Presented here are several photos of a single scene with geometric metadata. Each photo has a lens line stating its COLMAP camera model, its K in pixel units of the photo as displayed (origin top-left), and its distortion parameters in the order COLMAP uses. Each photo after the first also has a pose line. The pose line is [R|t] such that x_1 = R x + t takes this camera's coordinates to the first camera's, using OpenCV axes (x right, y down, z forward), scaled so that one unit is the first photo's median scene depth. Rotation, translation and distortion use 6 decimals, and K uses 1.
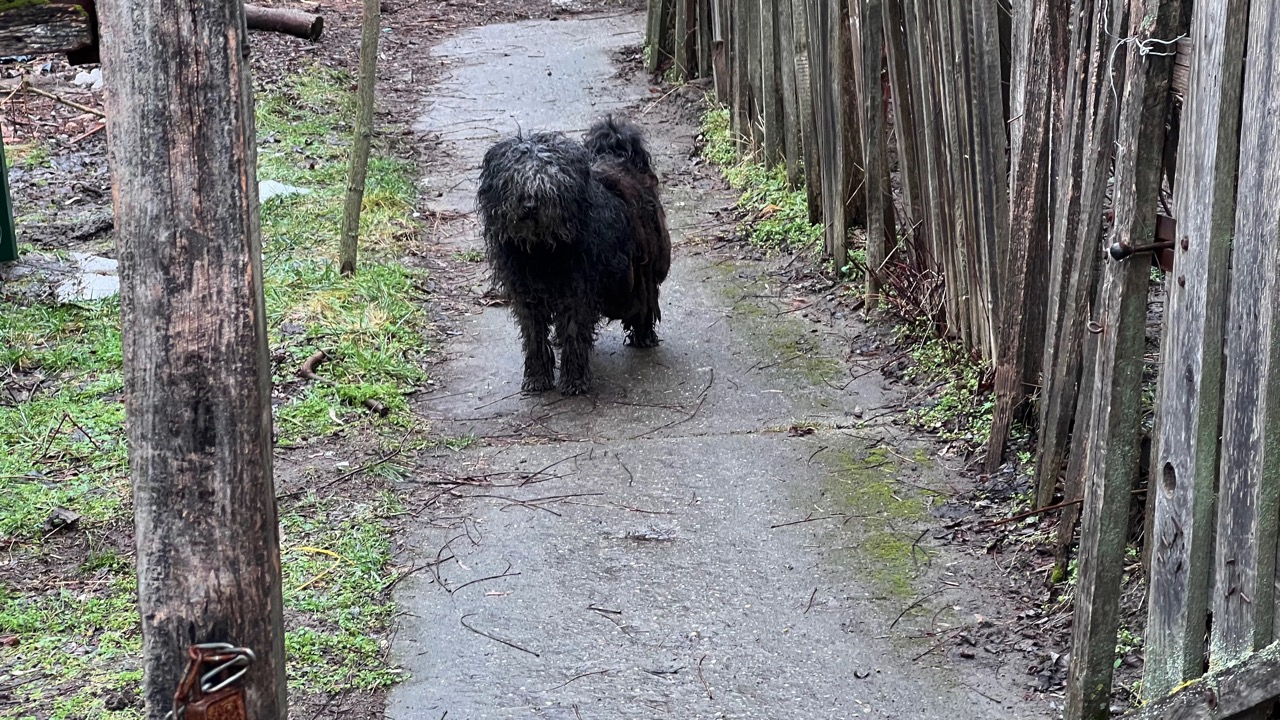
lens RADIAL K [[2809.2, 0, 642.6], [0, 2809.2, 317.7], [0, 0, 1]] dist [-0.266380, 7.987104]
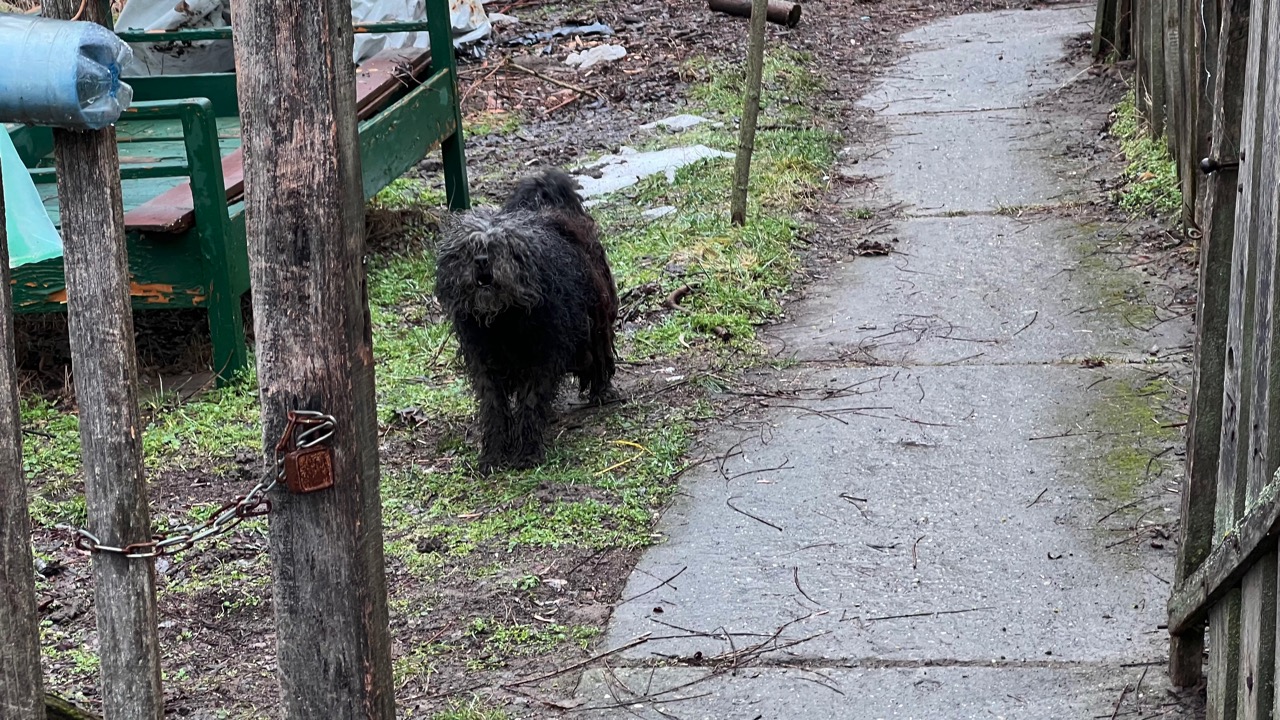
lens RADIAL K [[2809.2, 0, 642.6], [0, 2809.2, 317.7], [0, 0, 1]] dist [-0.266380, 7.987104]
pose [[0.976601, 0.030445, -0.212893, 0.147061], [-0.031223, 0.999512, -0.000293, 0.035269], [0.212780, 0.006933, 0.977075, -0.133988]]
